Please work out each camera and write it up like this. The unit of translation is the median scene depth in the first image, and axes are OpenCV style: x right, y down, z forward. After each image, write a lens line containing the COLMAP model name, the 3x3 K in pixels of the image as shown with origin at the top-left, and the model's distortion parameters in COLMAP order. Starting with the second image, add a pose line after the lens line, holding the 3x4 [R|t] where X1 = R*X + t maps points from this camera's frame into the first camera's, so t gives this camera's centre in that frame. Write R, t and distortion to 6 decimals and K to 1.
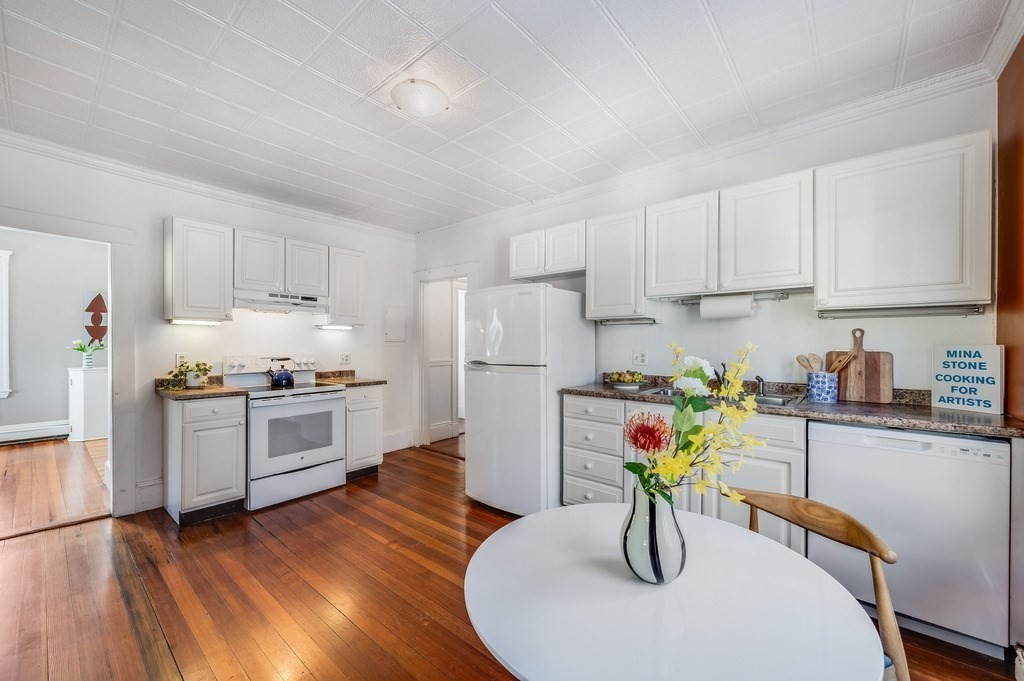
lens RADIAL K [[402.9, 0, 511.2], [0, 402.9, 344.6], [0, 0, 1]] dist [0.000445, 0.000346]
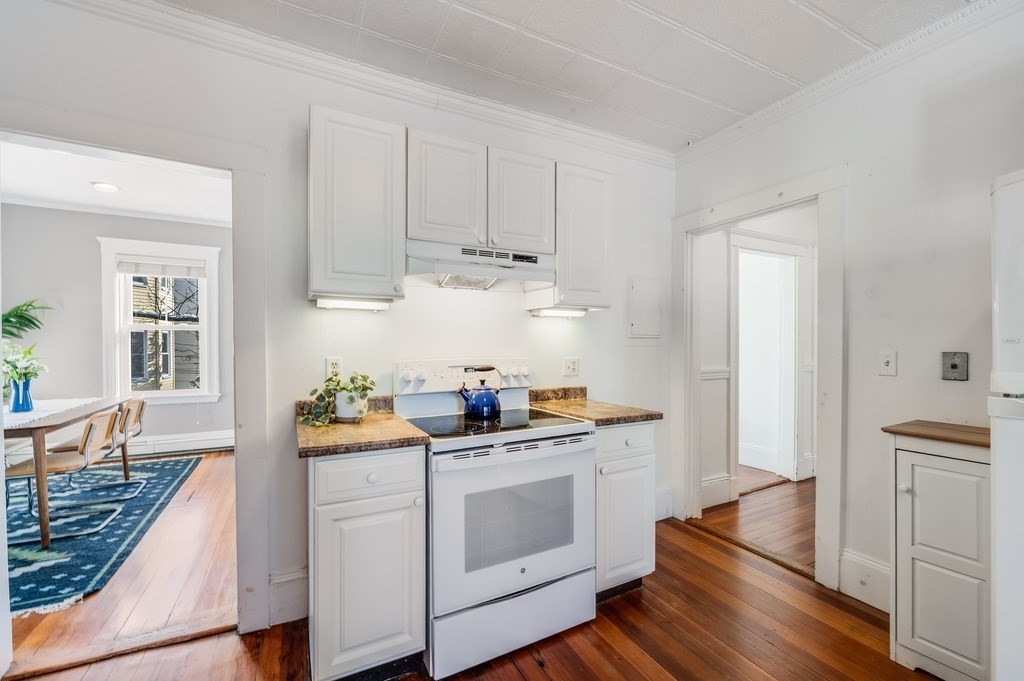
lens RADIAL K [[415.3, 0, 510.7], [0, 415.3, 345.5], [0, 0, 1]] dist [-0.008324, -0.000146]
pose [[0.923976, -0.003349, -0.382437, -0.317967], [0.003226, 0.999994, -0.000962, 0.004942], [0.382438, -0.000345, 0.923981, 0.494087]]
